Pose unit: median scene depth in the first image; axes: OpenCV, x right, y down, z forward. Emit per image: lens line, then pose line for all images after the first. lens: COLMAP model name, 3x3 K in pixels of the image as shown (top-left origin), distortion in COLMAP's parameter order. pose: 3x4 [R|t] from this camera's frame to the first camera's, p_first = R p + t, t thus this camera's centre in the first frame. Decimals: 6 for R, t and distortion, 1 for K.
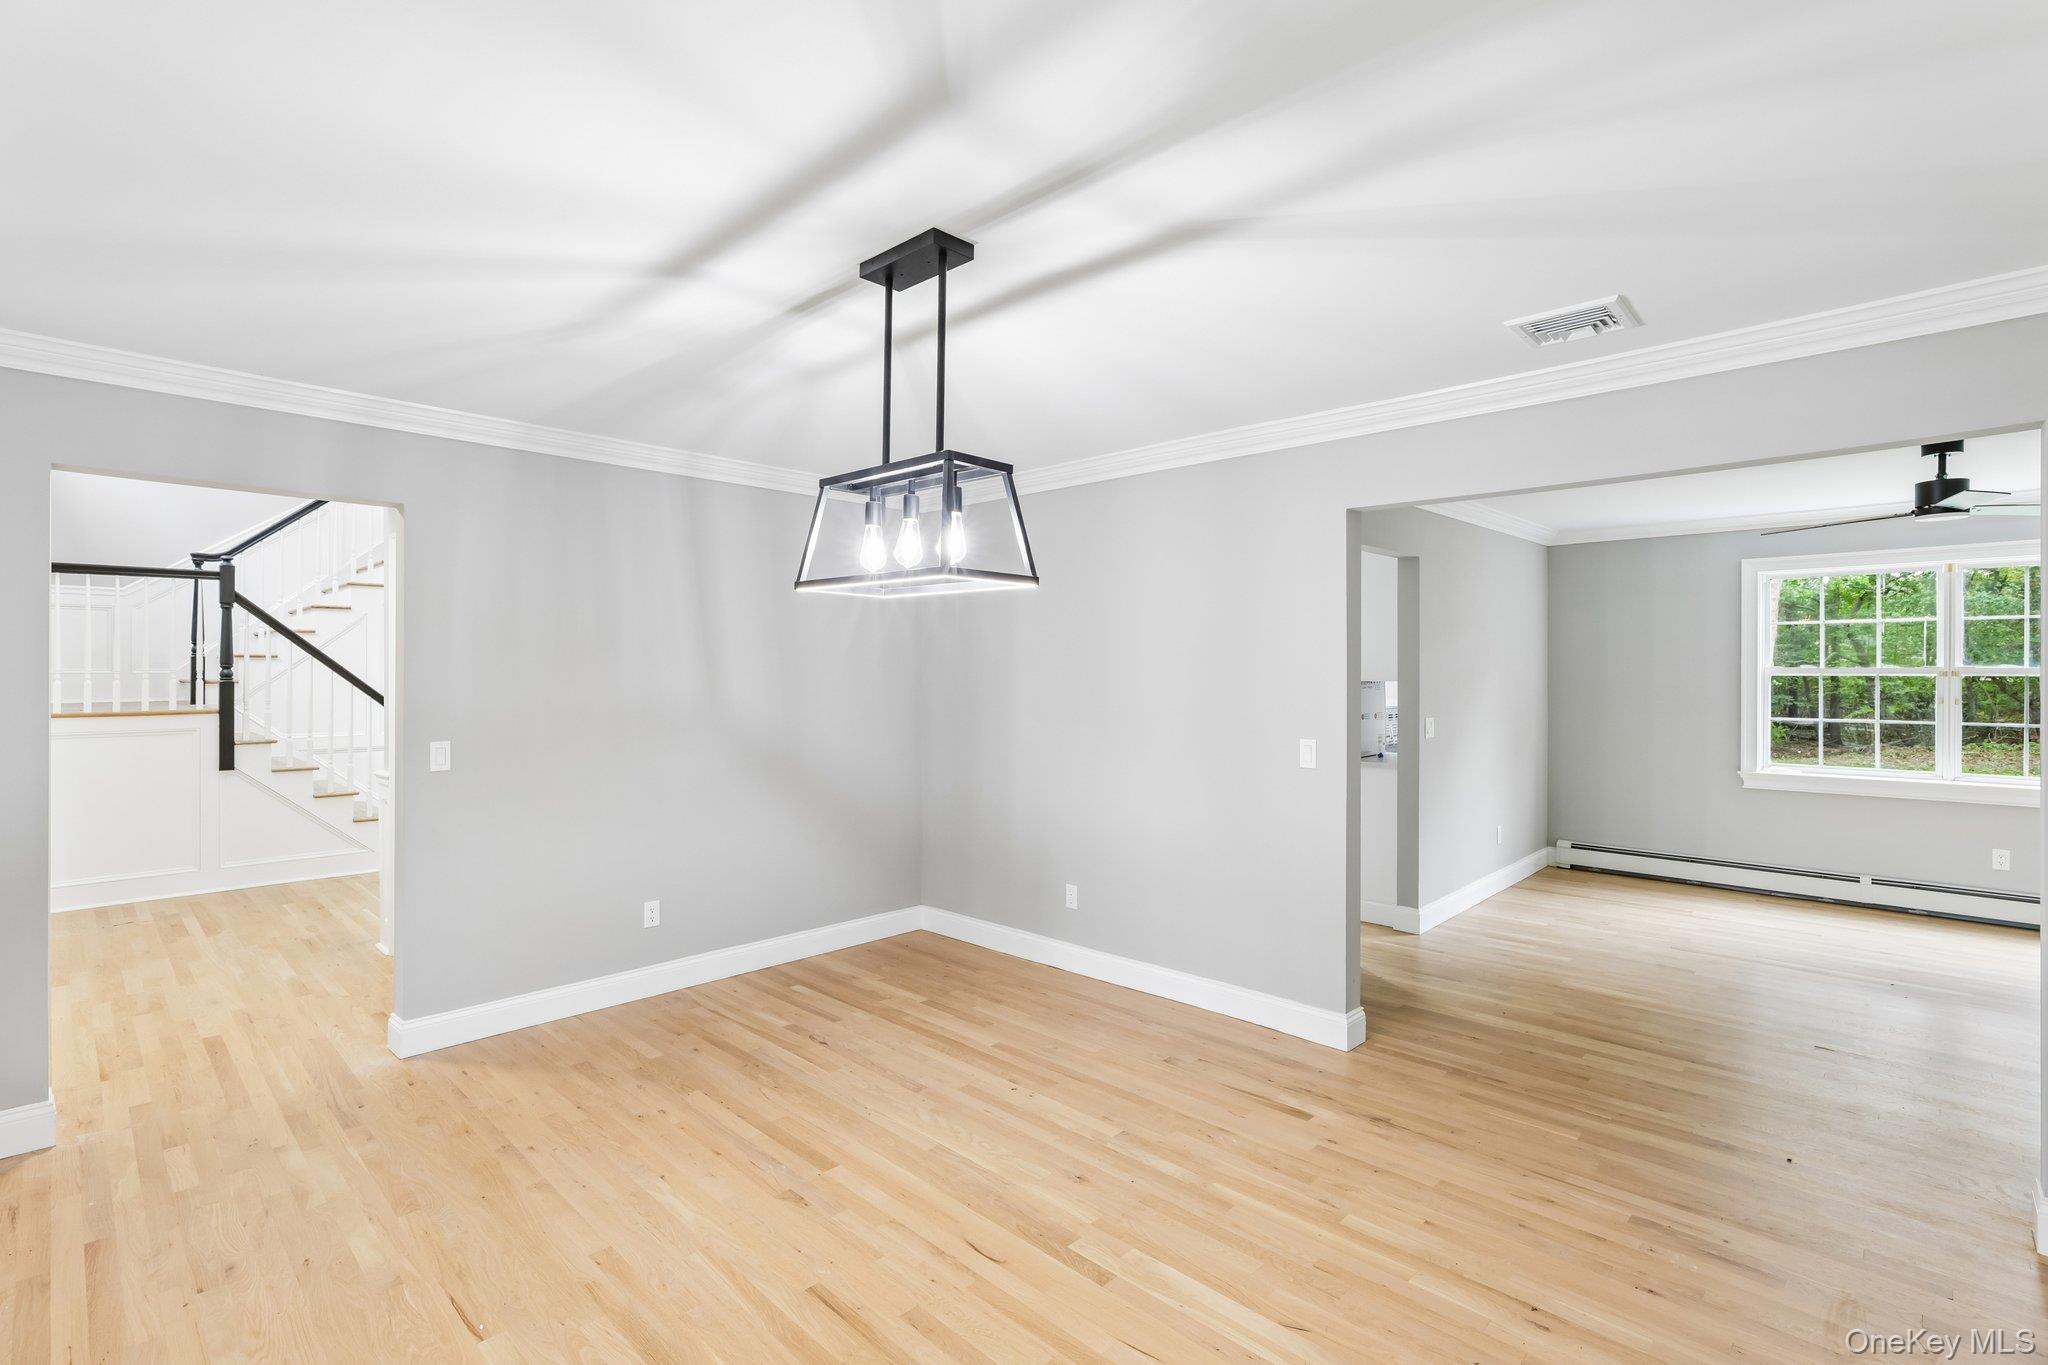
lens RADIAL K [[943.2, 0, 1035.0], [0, 943.2, 671.2], [0, 0, 1]] dist [-0.013060, 0.005292]
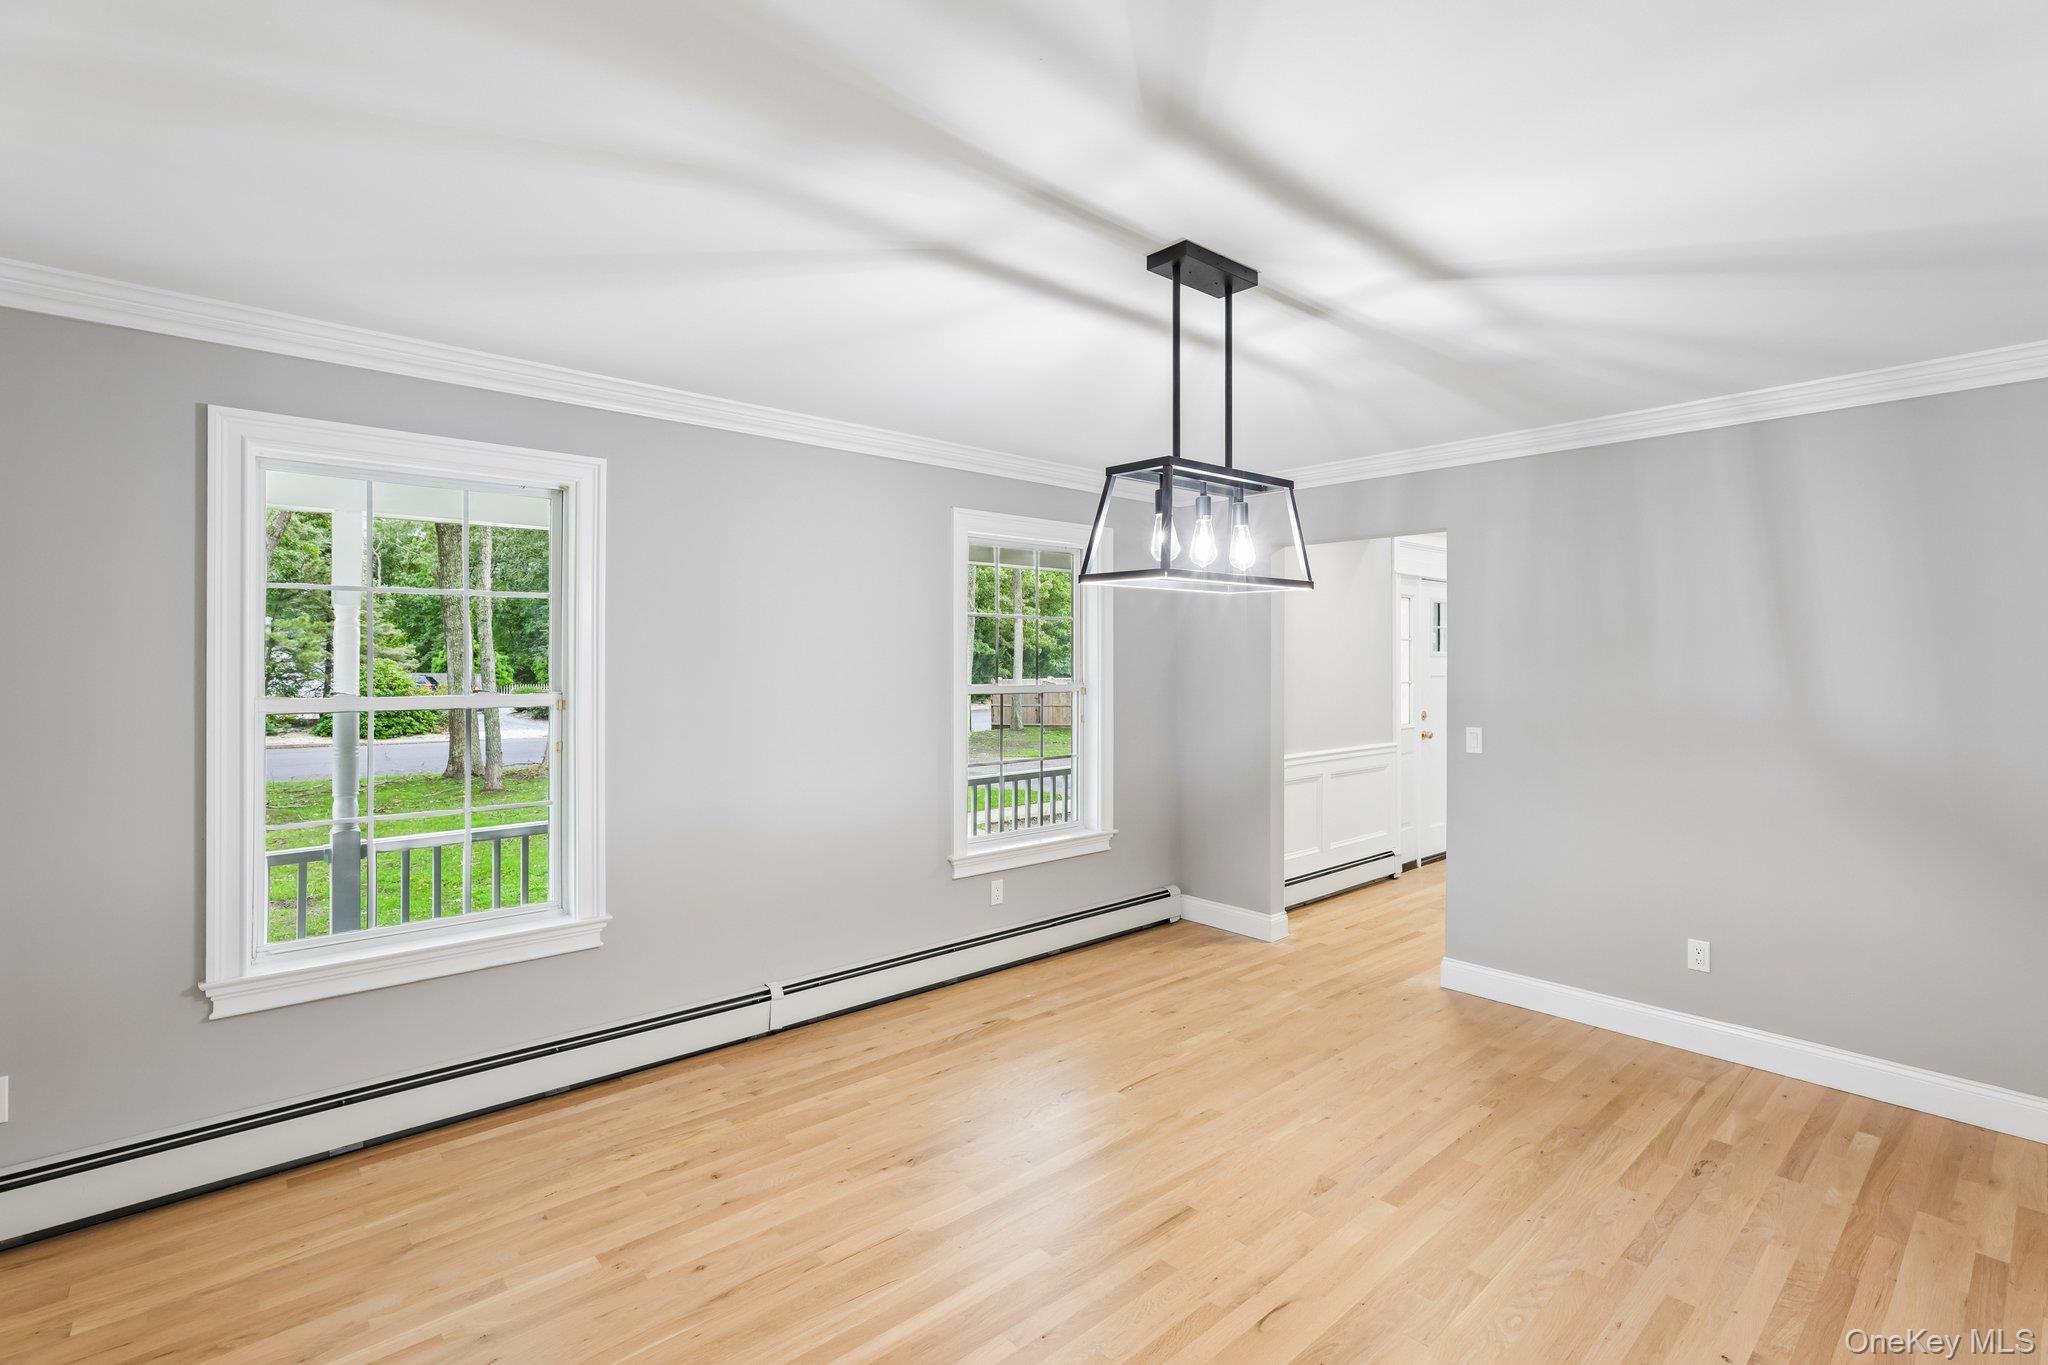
lens RADIAL K [[943.2, 0, 1022.9], [0, 943.2, 654.5], [0, 0, 1]] dist [-0.013060, 0.005292]
pose [[-0.091706, -0.013569, -0.995694, 0.628367], [0.000062, 0.999907, -0.013632, 0.001017], [0.995786, -0.001312, -0.091697, 0.613918]]
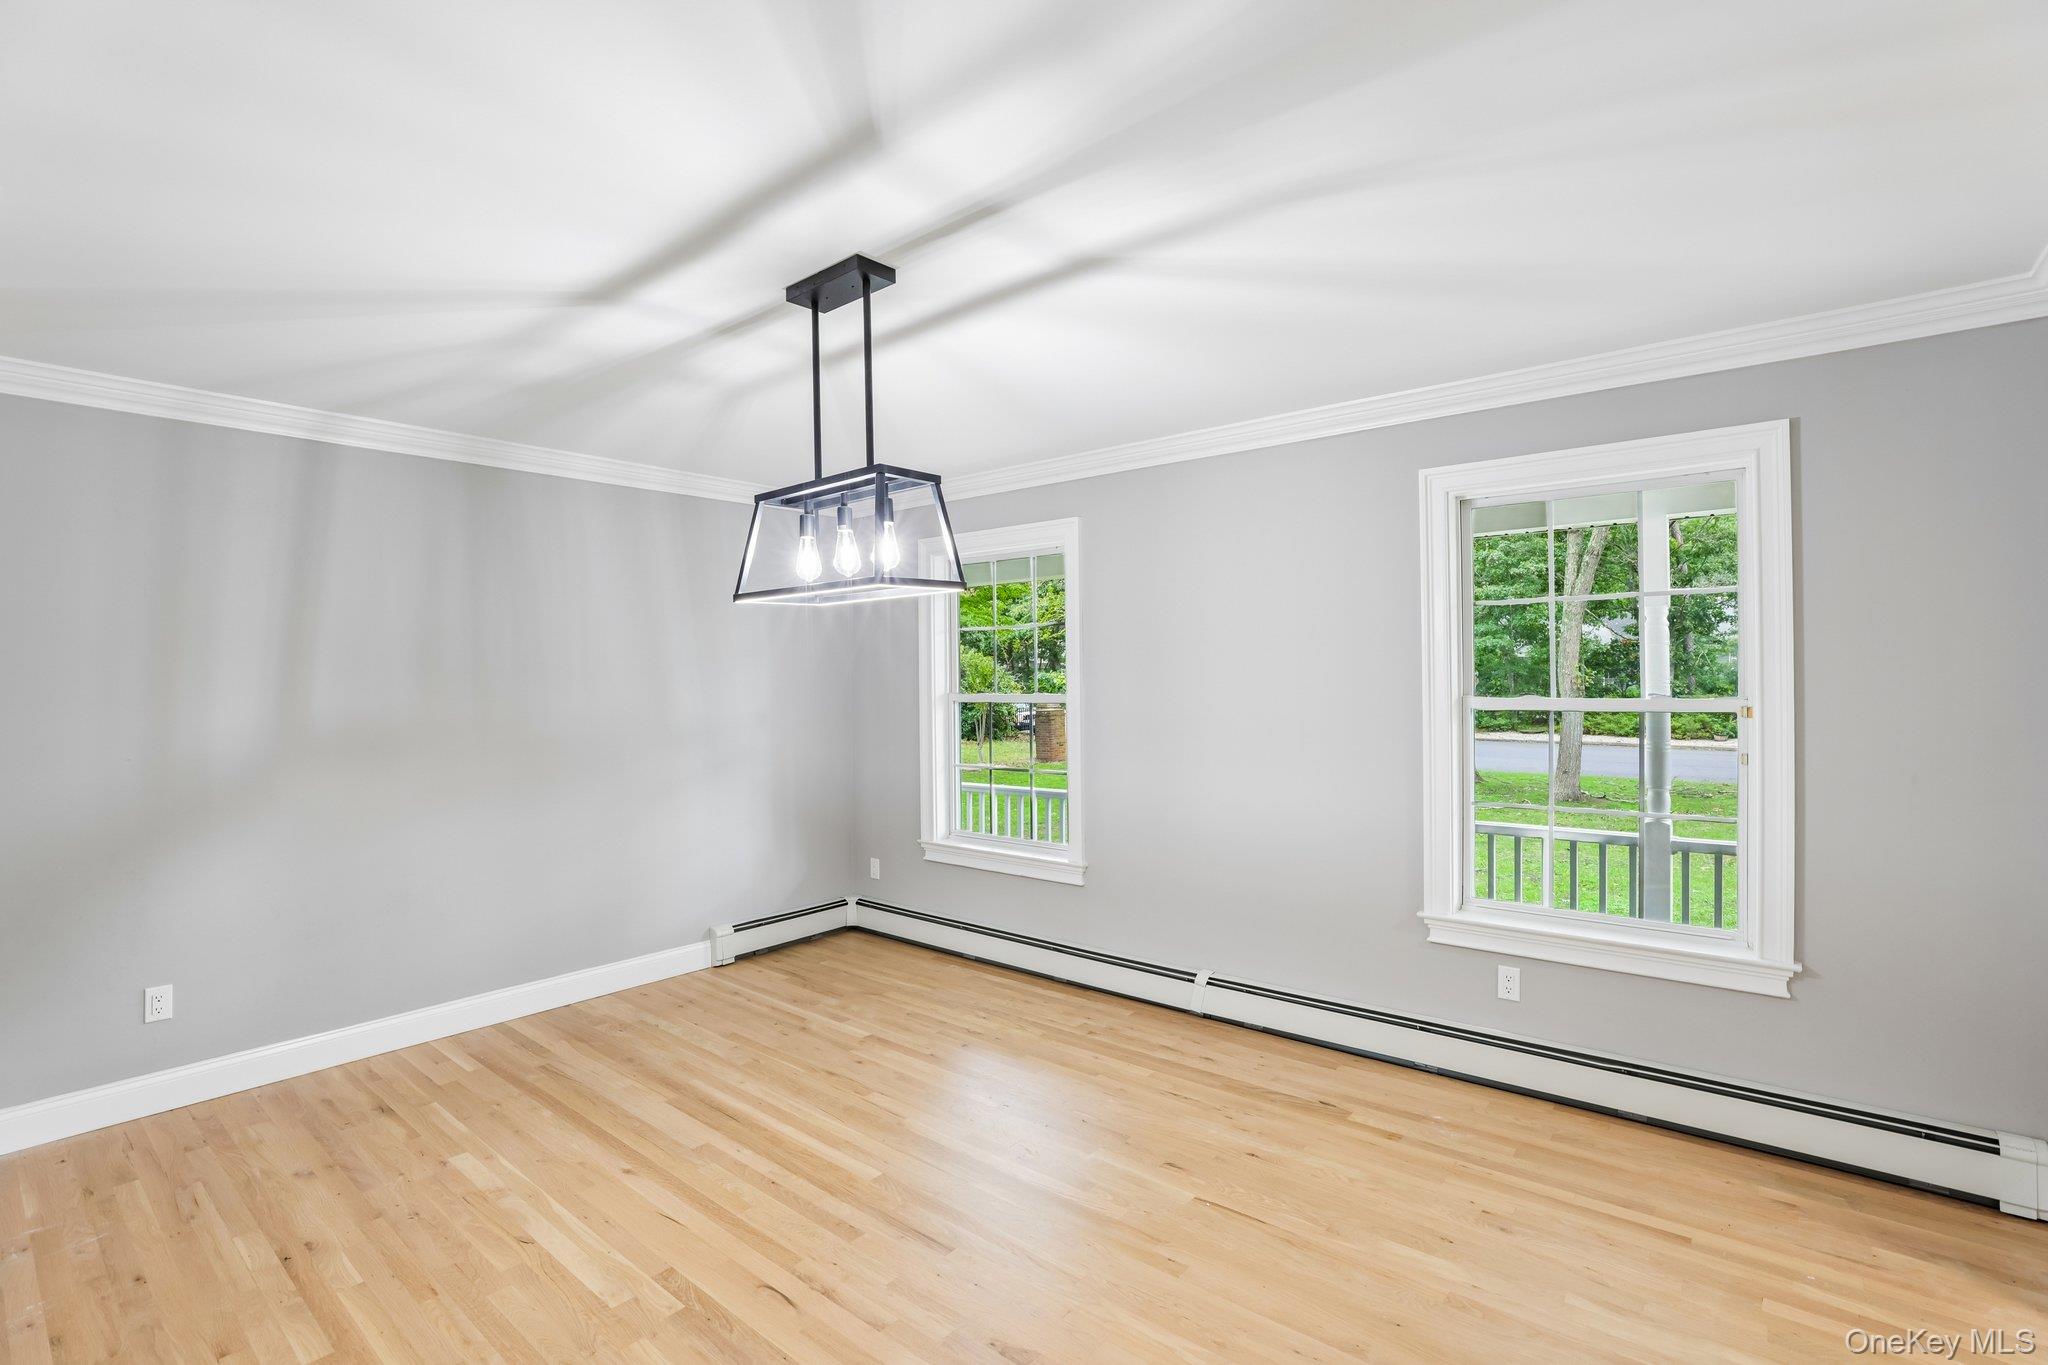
lens RADIAL K [[943.2, 0, 1008.1], [0, 943.2, 680.5], [0, 0, 1]] dist [-0.013060, 0.005292]
pose [[-0.998714, 0.011225, -0.049440, -0.176335], [0.011124, 0.999935, 0.002331, 0.004452], [0.049463, 0.001778, -0.998774, 1.410292]]
